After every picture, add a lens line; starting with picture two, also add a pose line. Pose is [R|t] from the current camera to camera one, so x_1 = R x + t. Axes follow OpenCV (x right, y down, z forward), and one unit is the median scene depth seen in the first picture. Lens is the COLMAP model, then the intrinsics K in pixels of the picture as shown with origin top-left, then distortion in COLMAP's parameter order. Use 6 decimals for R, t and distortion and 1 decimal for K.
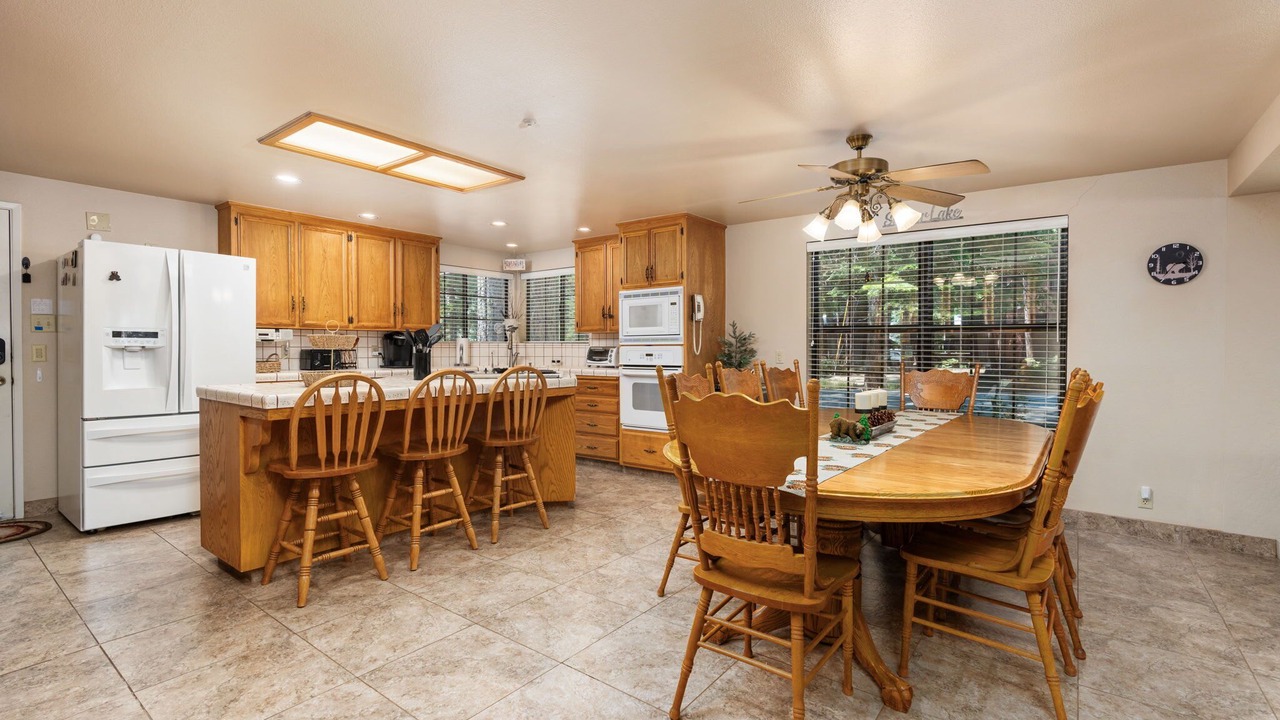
lens RADIAL K [[577.5, 0, 638.4], [0, 577.5, 356.6], [0, 0, 1]] dist [-0.003760, 0.000576]
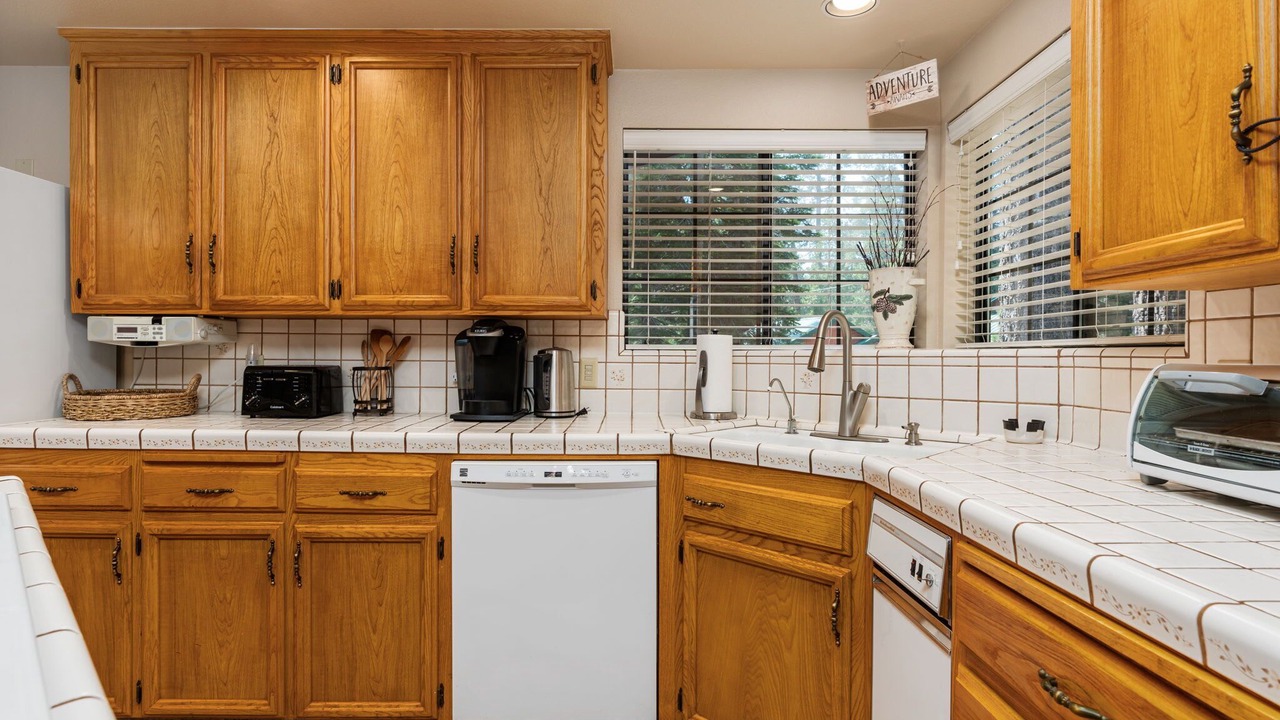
lens RADIAL K [[676.7, 0, 636.2], [0, 676.7, 362.5], [0, 0, 1]] dist [-0.004361, 0.000225]
pose [[0.608603, 0.007325, -0.793441, -0.027907], [-0.017547, 0.999837, -0.004228, -0.019062], [0.793281, 0.016496, 0.608632, 1.009275]]
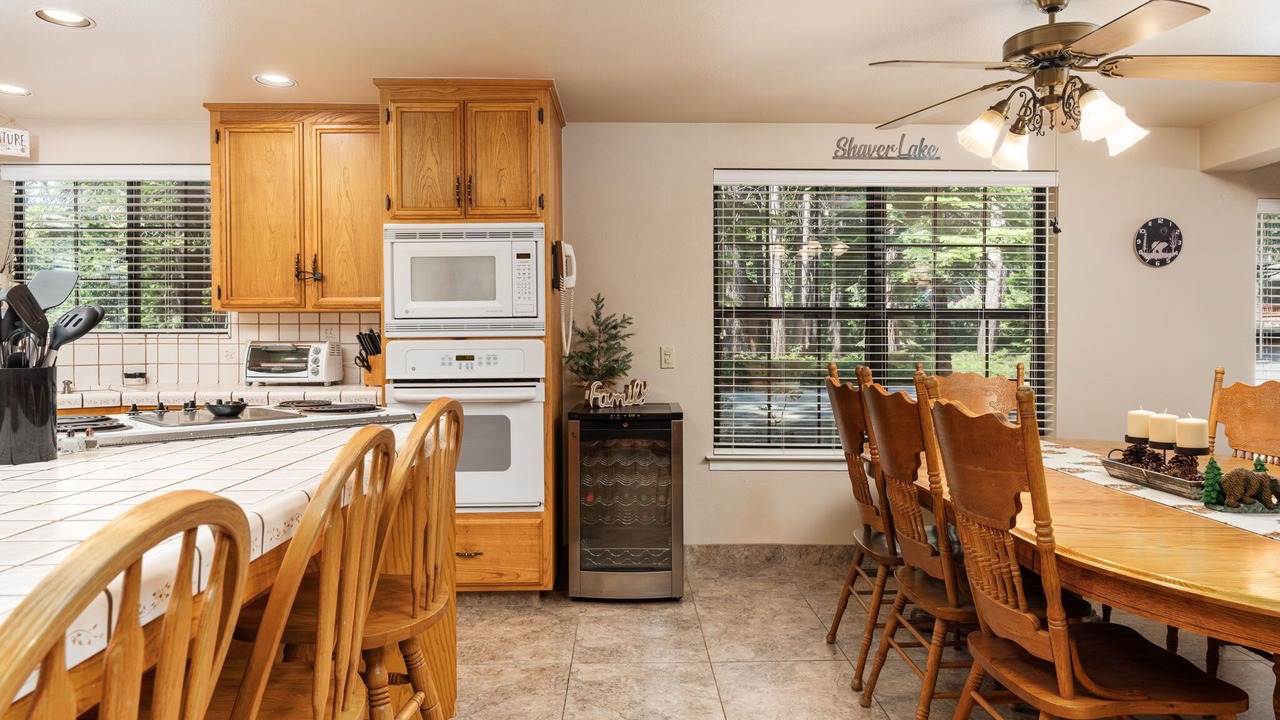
lens RADIAL K [[806.4, 0, 640.0], [0, 806.4, 345.4], [0, 0, 1]] dist [-0.002695, 0.002153]
pose [[0.781980, -0.008614, 0.623244, -0.320234], [0.013989, 0.999895, -0.003732, -0.009702], [-0.623146, 0.011636, 0.782019, 0.410043]]
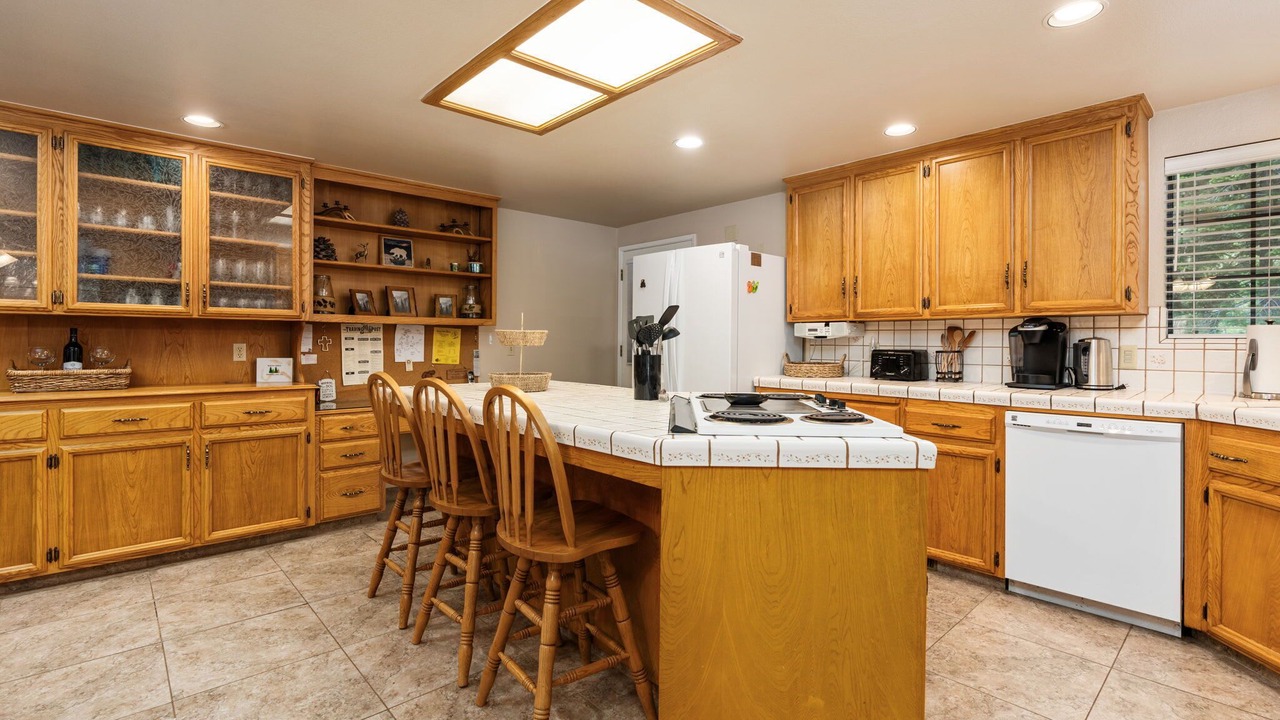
lens RADIAL K [[585.3, 0, 642.2], [0, 585.3, 344.4], [0, 0, 1]] dist [-0.014479, 0.005817]
pose [[-0.173831, 0.000582, -0.984775, 0.196999], [-0.021671, 0.999755, 0.004416, -0.016956], [0.984537, 0.022109, -0.173776, 0.920770]]
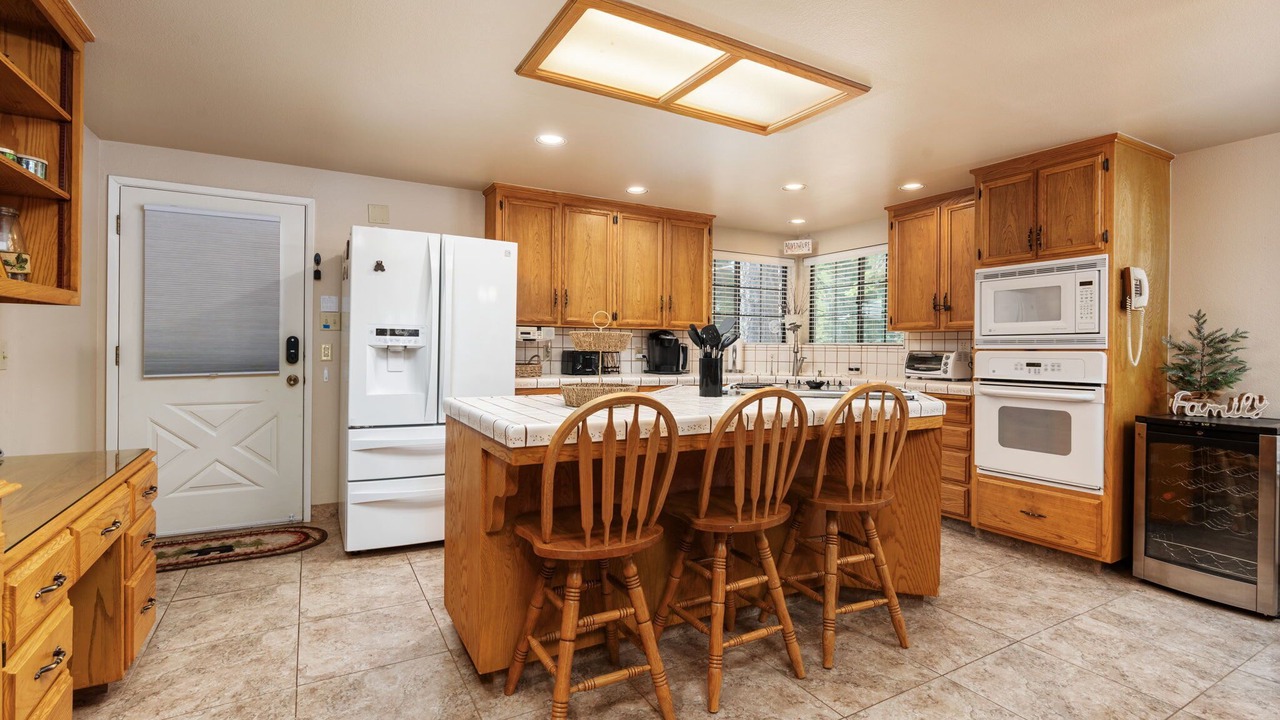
lens RADIAL K [[588.7, 0, 644.4], [0, 588.7, 350.0], [0, 0, 1]] dist [-0.003673, 0.000518]
pose [[0.923297, 0.009810, -0.383962, -0.143595], [-0.015551, 0.999809, -0.011849, -0.005327], [0.383772, 0.016911, 0.923273, 0.250089]]
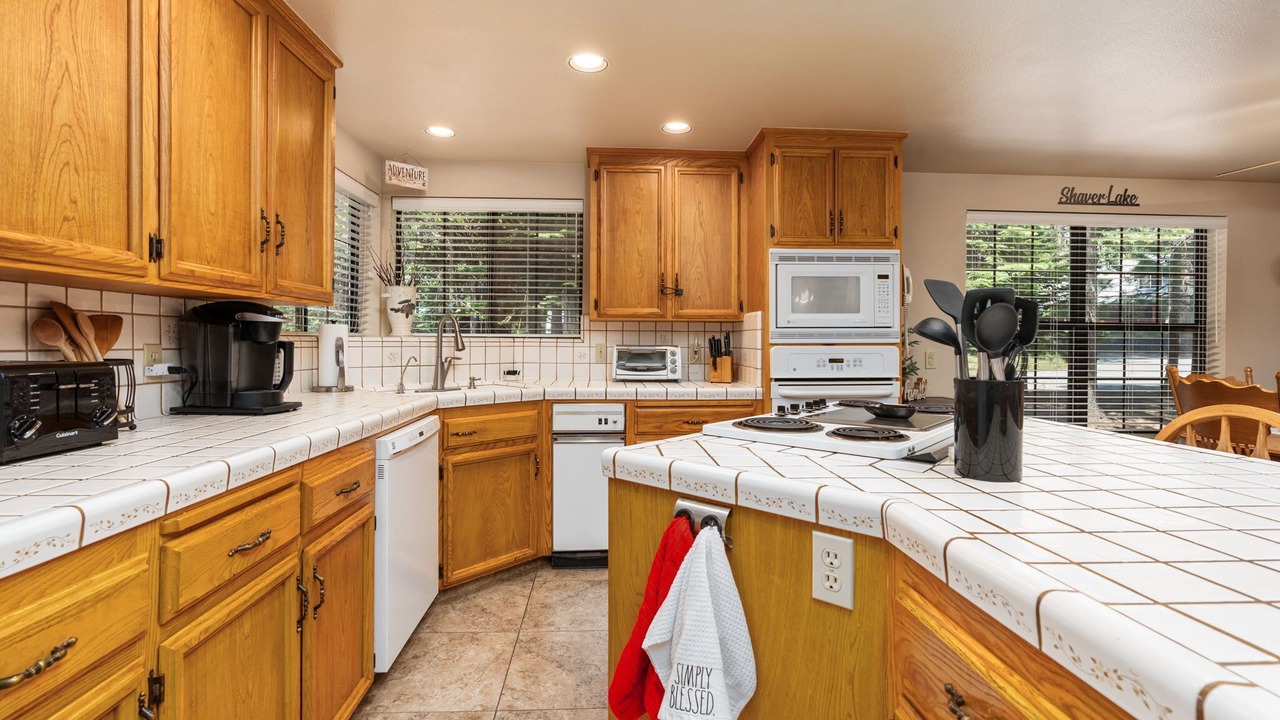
lens RADIAL K [[579.9, 0, 637.8], [0, 579.9, 342.8], [0, 0, 1]] dist [-0.009049, 0.000512]
pose [[0.757850, 0.000924, 0.652428, -0.572531], [0.007064, 0.999929, -0.009621, -0.018608], [-0.652390, 0.011900, 0.757790, 0.751405]]
